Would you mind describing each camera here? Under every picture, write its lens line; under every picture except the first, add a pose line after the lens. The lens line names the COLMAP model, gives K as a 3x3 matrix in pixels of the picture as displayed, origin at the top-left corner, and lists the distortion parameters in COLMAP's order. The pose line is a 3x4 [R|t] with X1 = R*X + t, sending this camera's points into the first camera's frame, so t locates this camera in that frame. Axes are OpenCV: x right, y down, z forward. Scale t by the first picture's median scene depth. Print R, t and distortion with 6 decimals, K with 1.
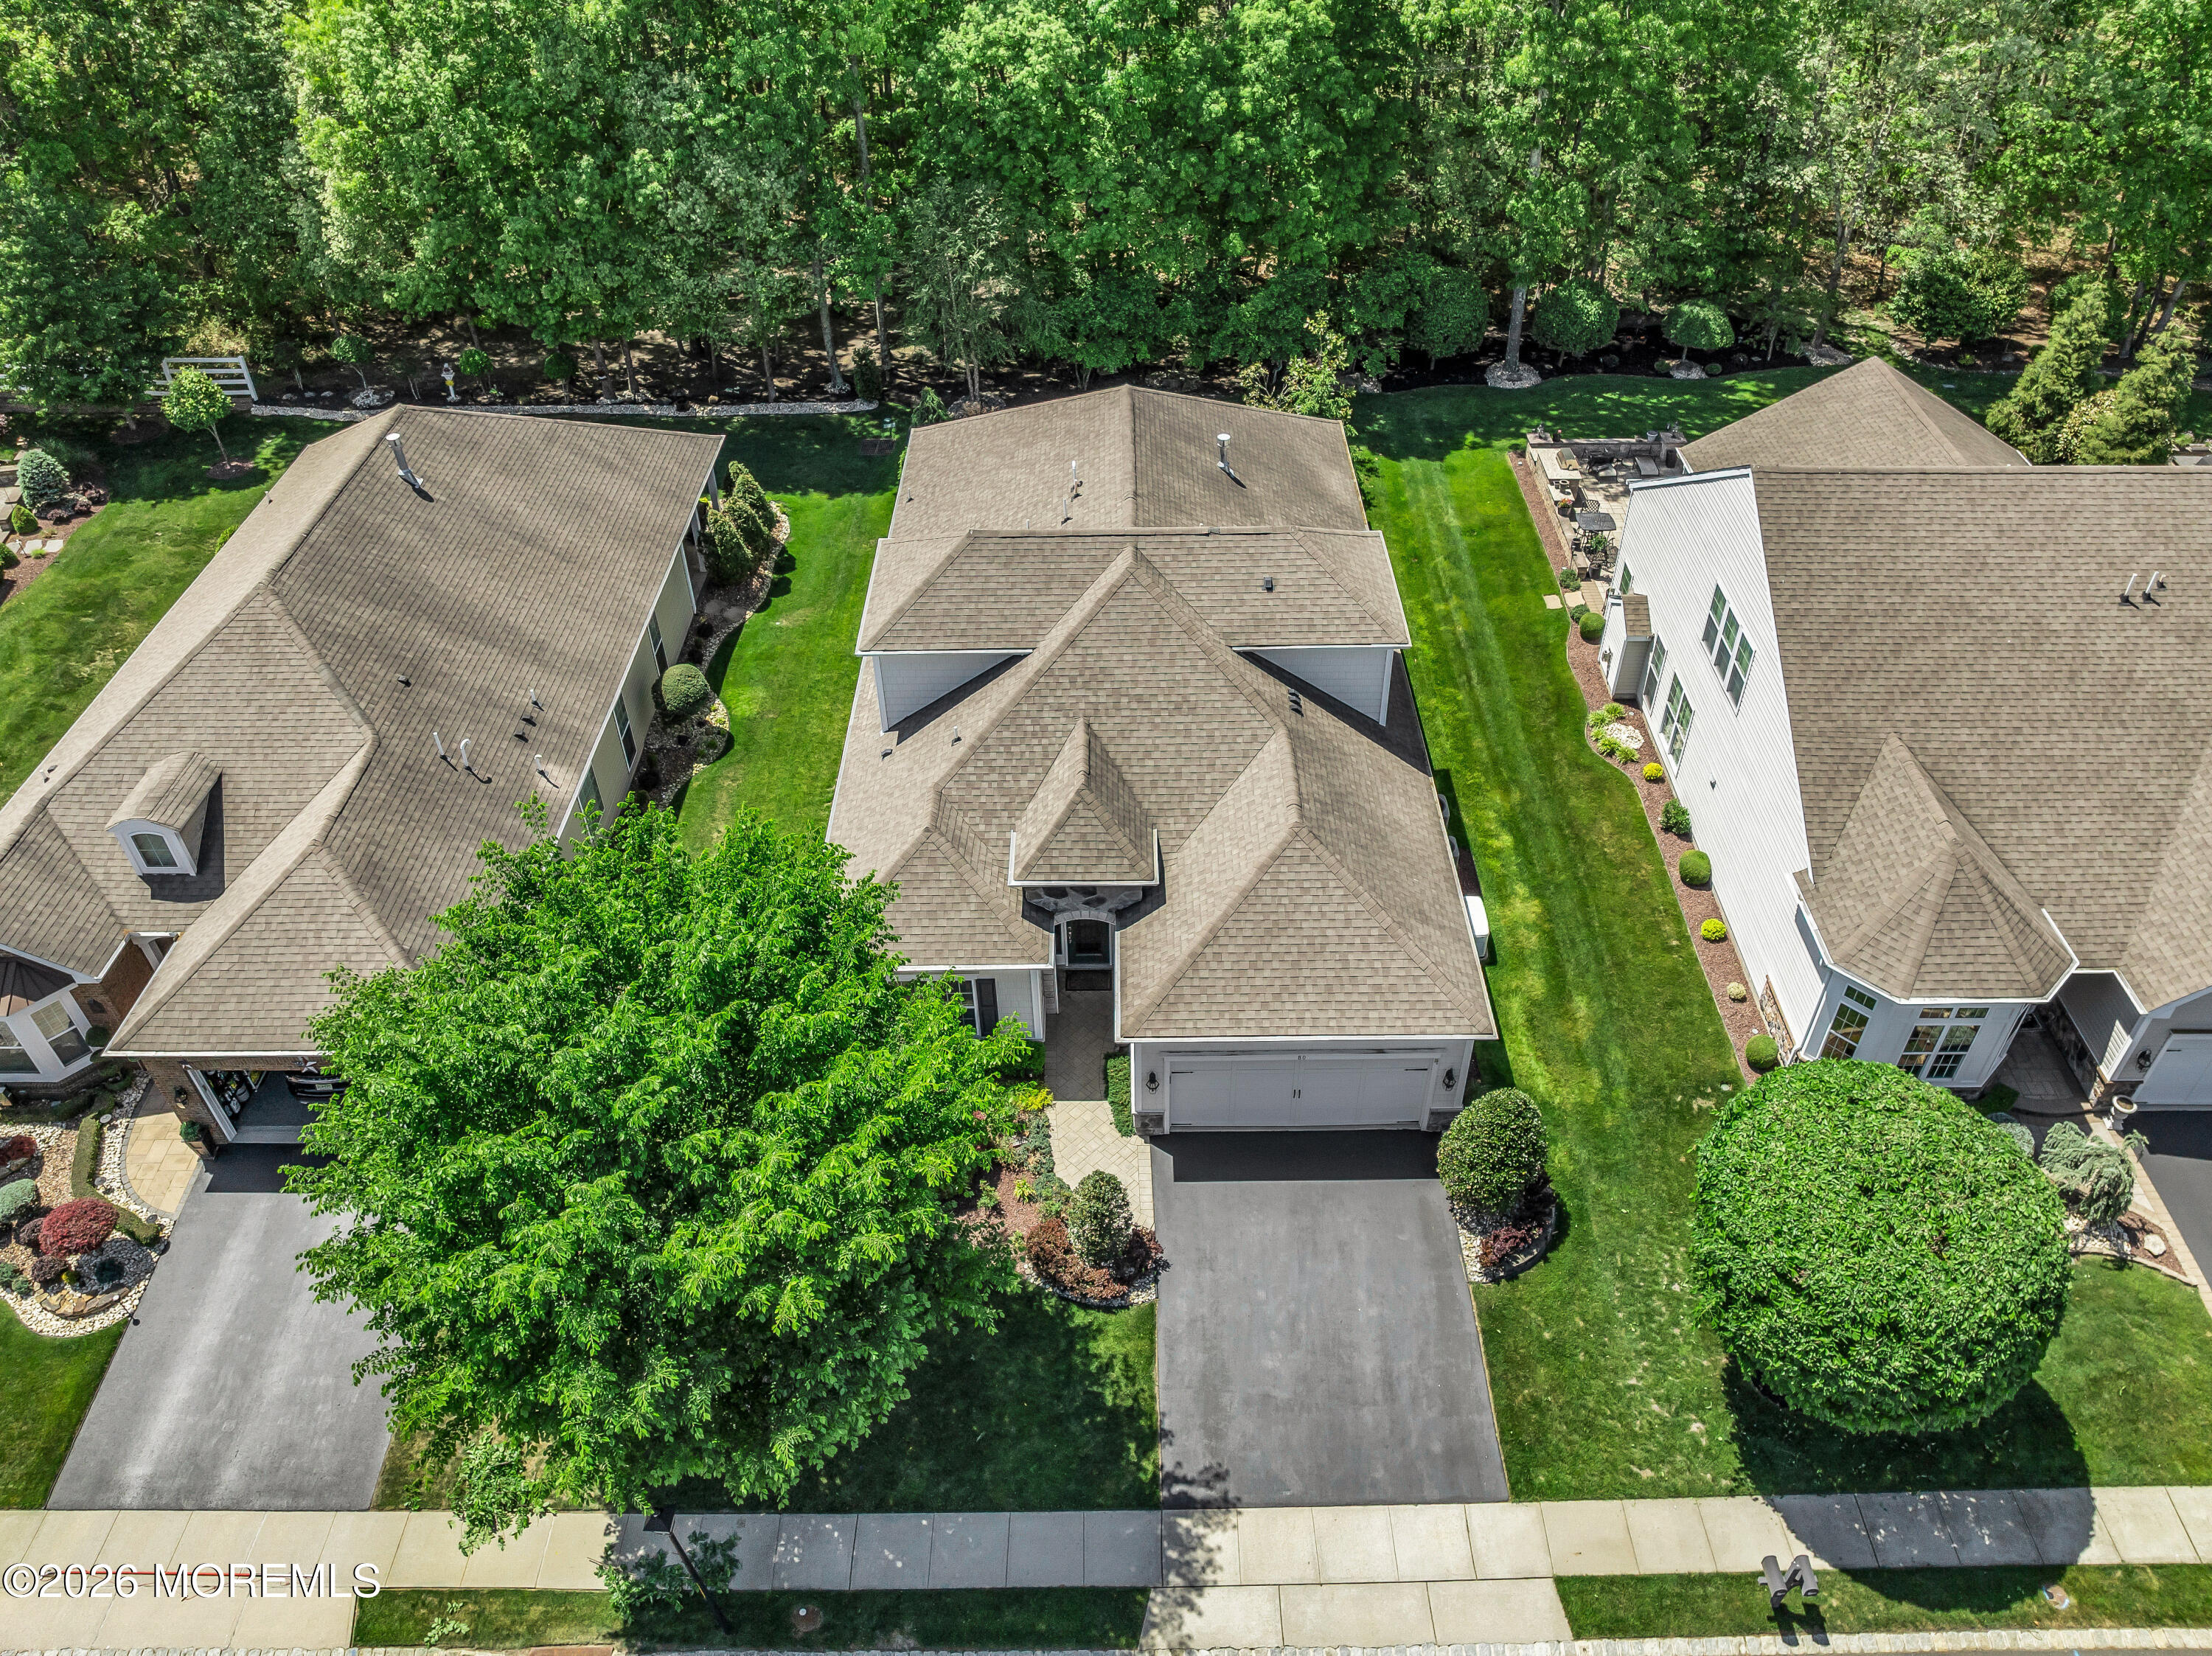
lens RADIAL K [[1563.4, 0, 1119.9], [0, 1563.4, 827.6], [0, 0, 1]] dist [-0.043197, 0.008430]
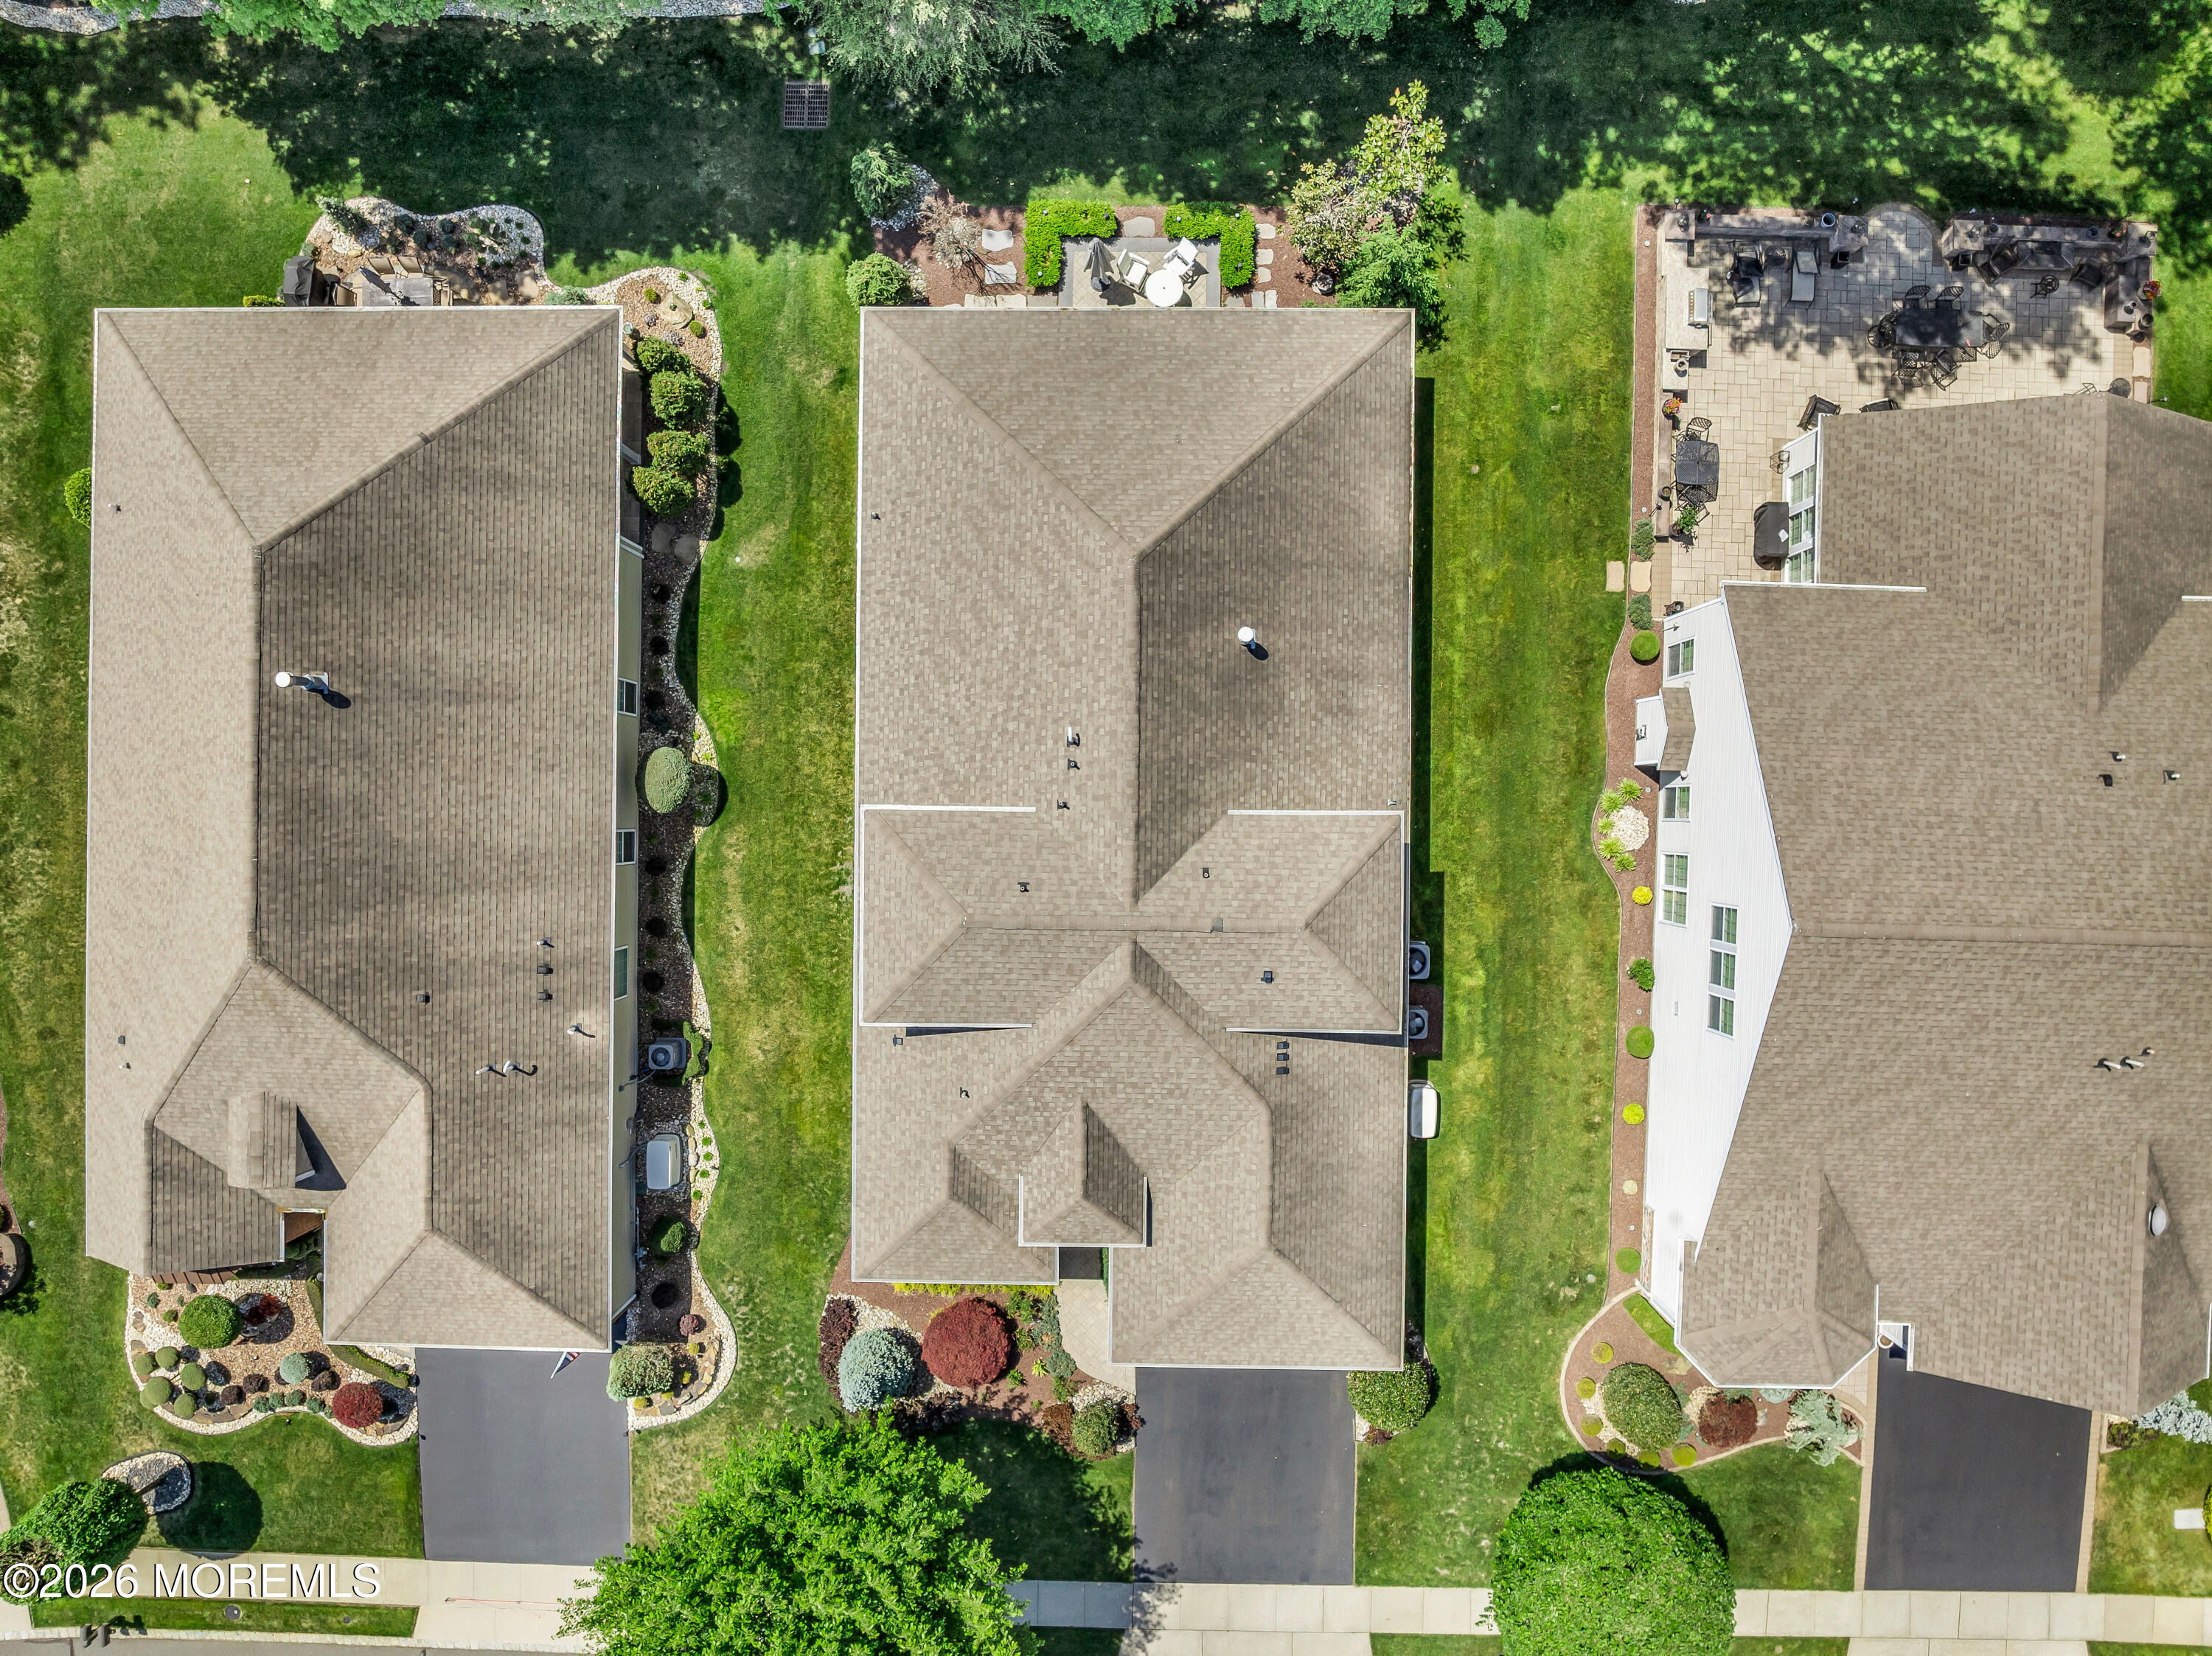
lens RADIAL K [[1544.4, 0, 1106.0], [0, 1544.4, 828.0], [0, 0, 1]] dist [-0.008645, -0.061990]
pose [[0.999851, 0.016633, -0.004690, -0.005255], [-0.007194, 0.647311, 0.762192, -1.148133], [0.015713, -0.762045, 0.647334, 0.520596]]
